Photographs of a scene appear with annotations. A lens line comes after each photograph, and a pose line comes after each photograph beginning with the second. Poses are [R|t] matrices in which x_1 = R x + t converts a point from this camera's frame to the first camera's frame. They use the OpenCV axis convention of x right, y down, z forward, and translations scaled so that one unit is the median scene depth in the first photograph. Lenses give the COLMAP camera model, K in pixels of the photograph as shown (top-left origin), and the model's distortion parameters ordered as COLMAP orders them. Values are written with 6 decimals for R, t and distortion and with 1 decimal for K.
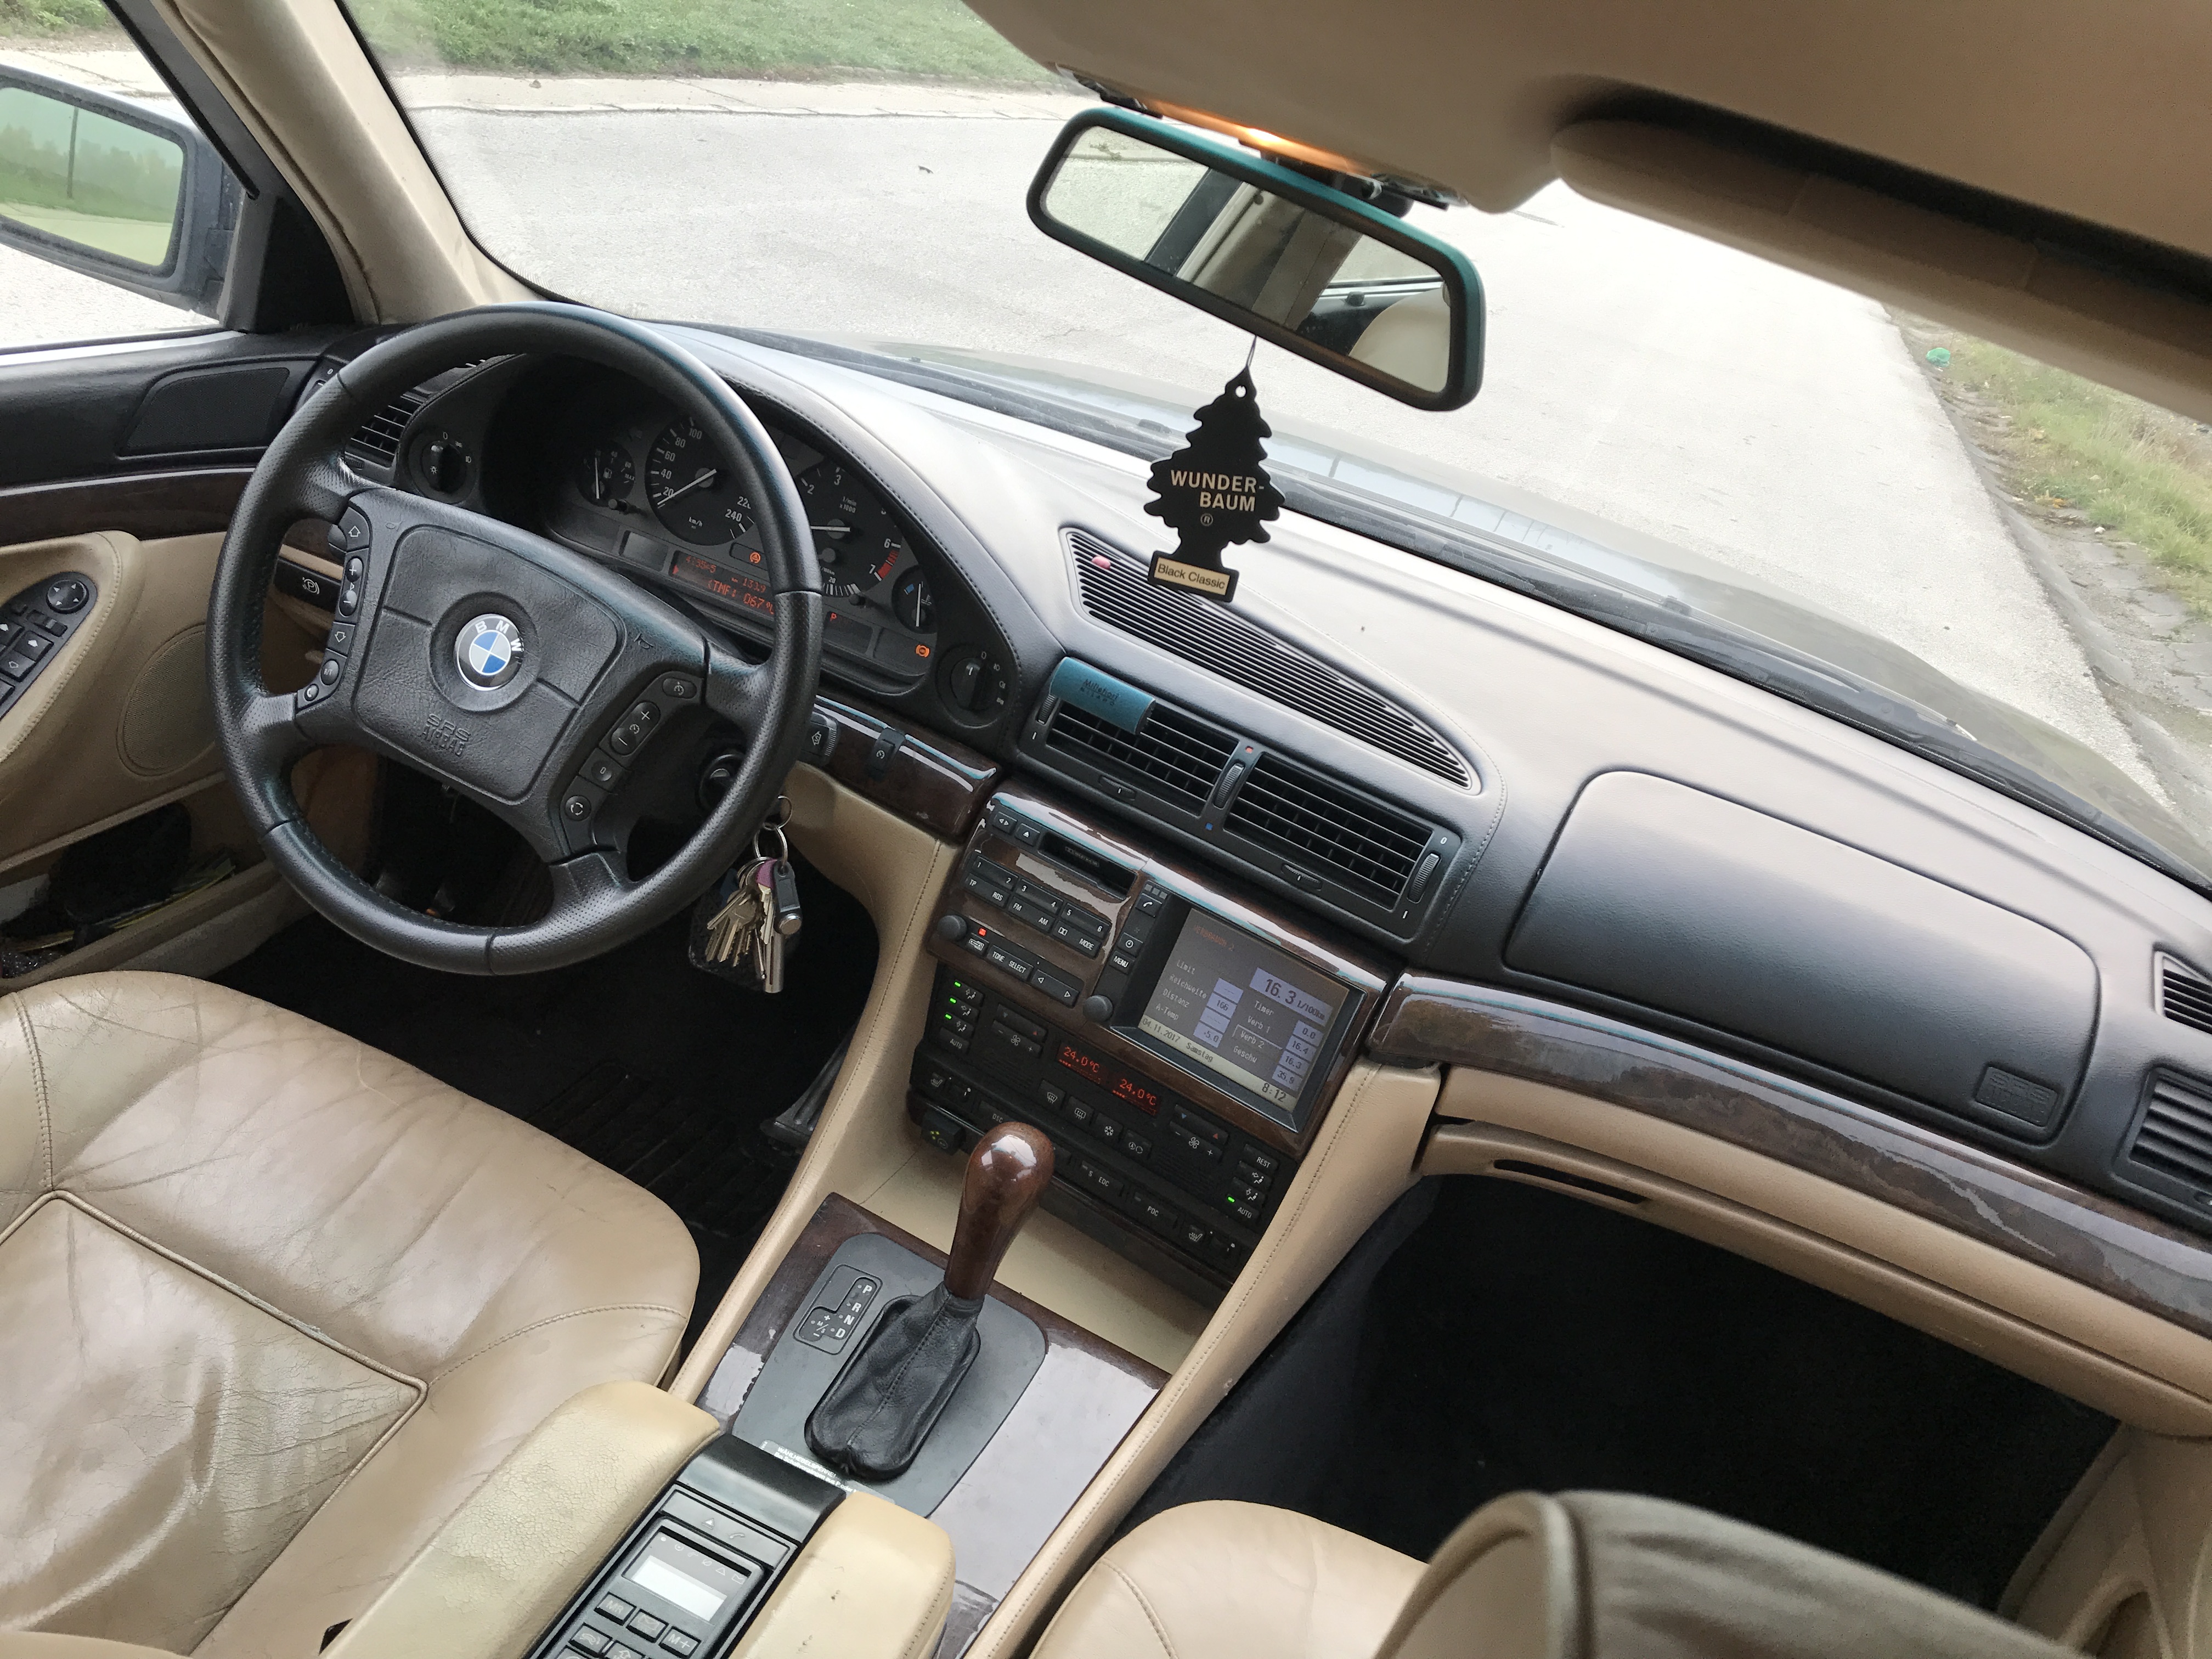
lens RADIAL K [[1842.0, 0, 1110.6], [0, 1842.0, 828.2], [0, 0, 1]] dist [0.038847, -0.030532]
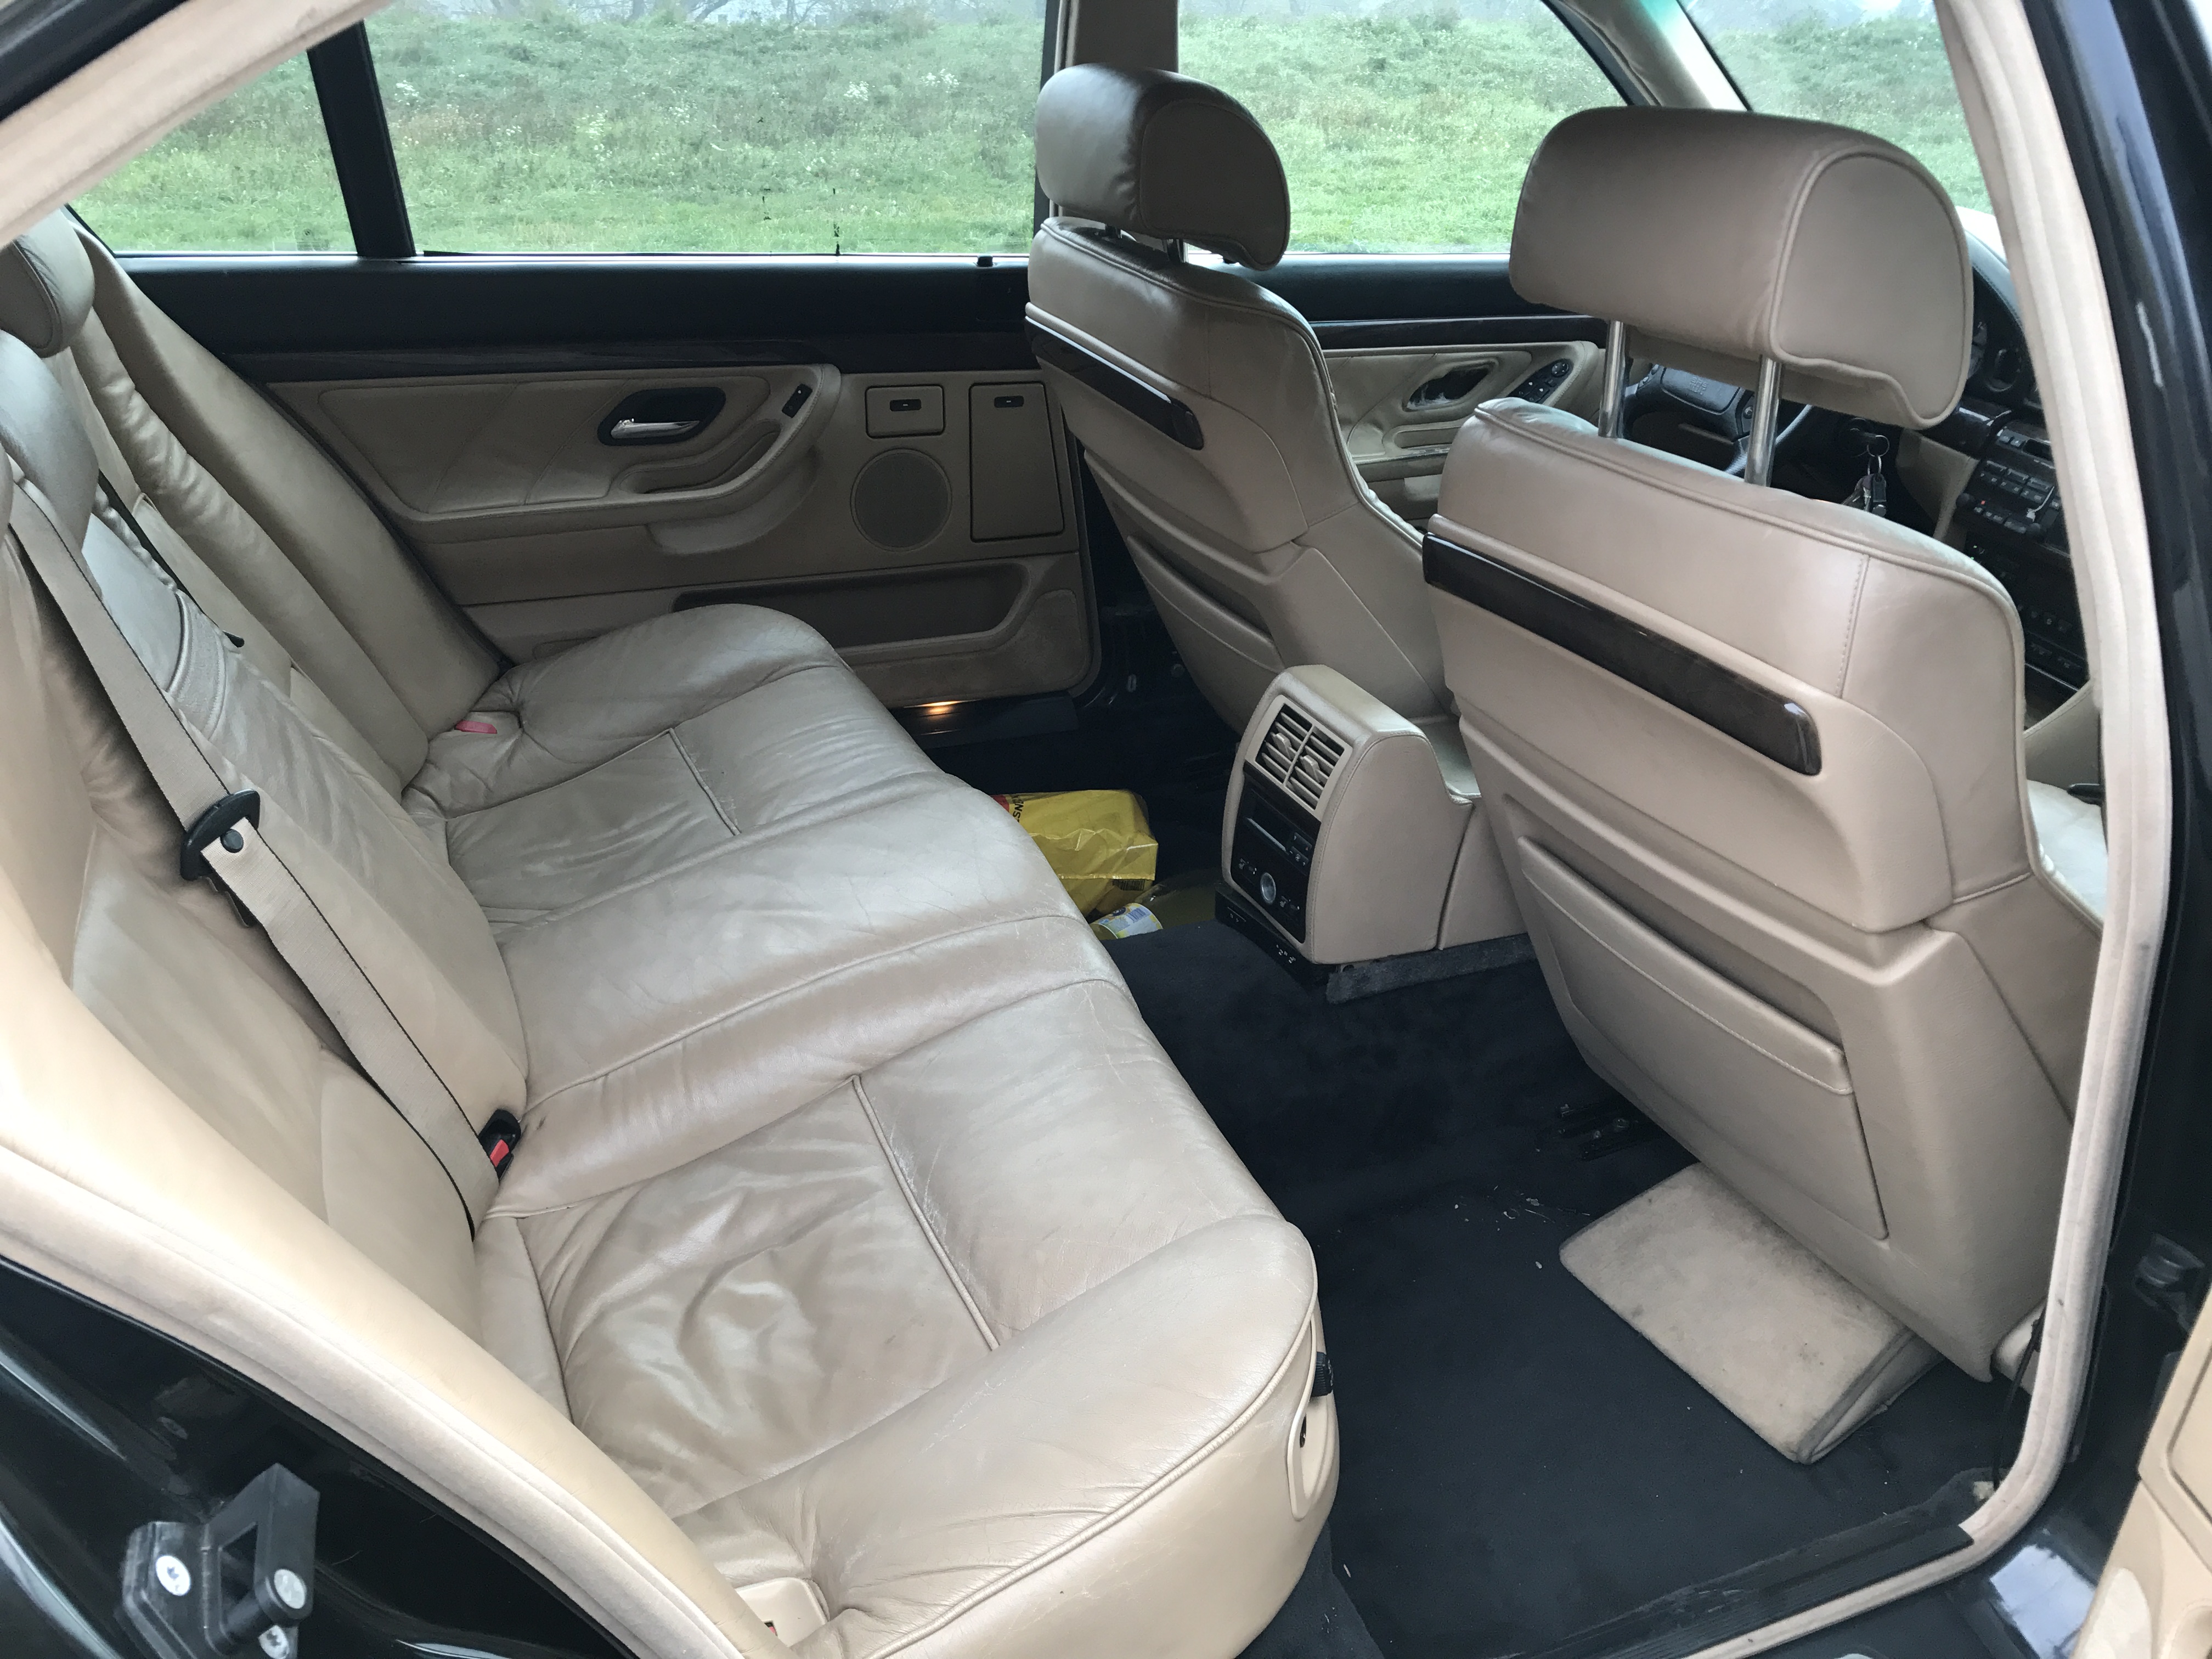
lens RADIAL K [[1842.0, 0, 1104.6], [0, 1842.0, 832.0], [0, 0, 1]] dist [0.038847, -0.030532]
pose [[0.677553, 0.086124, -0.730414, 0.688644], [-0.169640, 0.984642, -0.041264, 0.589382], [0.715642, 0.151866, 0.681758, -0.739772]]
